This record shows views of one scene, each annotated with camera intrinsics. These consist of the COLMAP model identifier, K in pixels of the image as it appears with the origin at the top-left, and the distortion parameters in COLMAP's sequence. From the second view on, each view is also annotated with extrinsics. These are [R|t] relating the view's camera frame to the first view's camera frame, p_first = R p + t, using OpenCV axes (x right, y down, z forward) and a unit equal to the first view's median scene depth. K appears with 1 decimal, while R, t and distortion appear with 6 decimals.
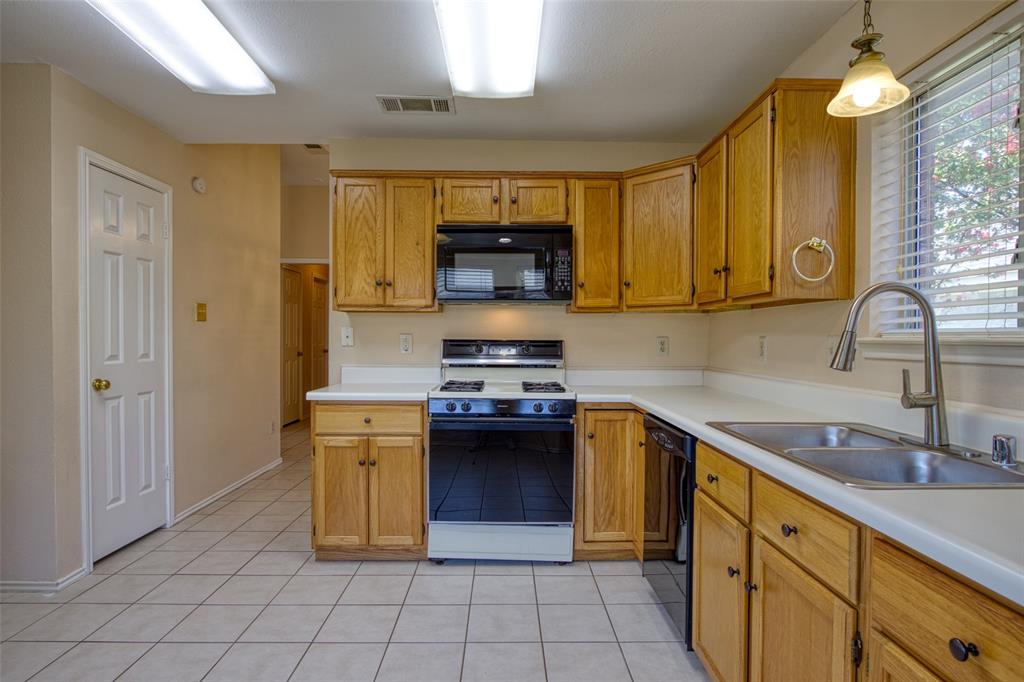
lens RADIAL K [[547.3, 0, 509.8], [0, 547.3, 346.0], [0, 0, 1]] dist [-0.021859, 0.007168]
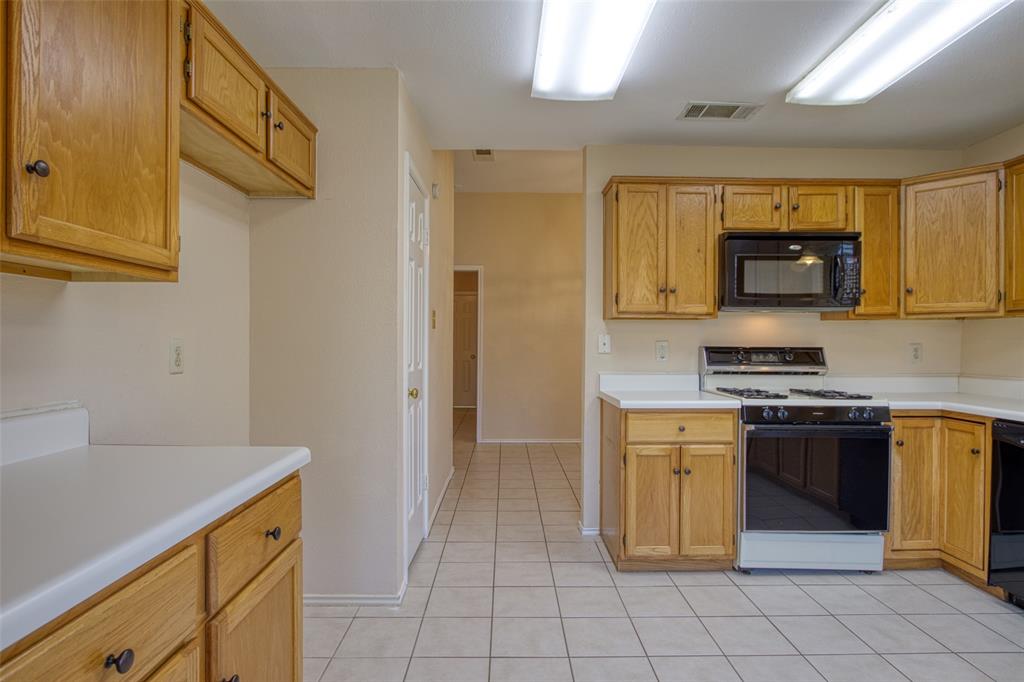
lens RADIAL K [[547.3, 0, 511.7], [0, 547.3, 346.1], [0, 0, 1]] dist [-0.021859, 0.007168]
pose [[0.999991, -0.001431, -0.004042, -0.554397], [0.001386, 0.999937, -0.011167, -0.002568], [0.004058, 0.011162, 0.999929, 0.008442]]
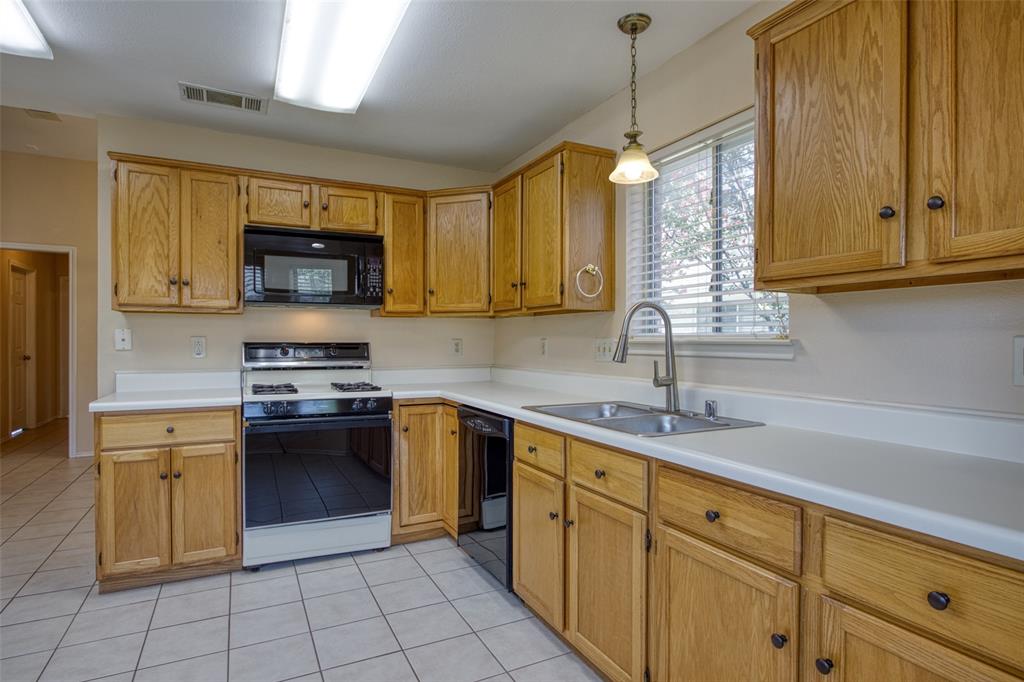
lens RADIAL K [[547.3, 0, 513.9], [0, 547.3, 345.9], [0, 0, 1]] dist [-0.021859, 0.007168]
pose [[0.898137, -0.007888, 0.439645, -0.137966], [0.009630, 0.999952, -0.001731, 0.000919], [-0.439611, 0.005789, 0.898170, -0.084584]]
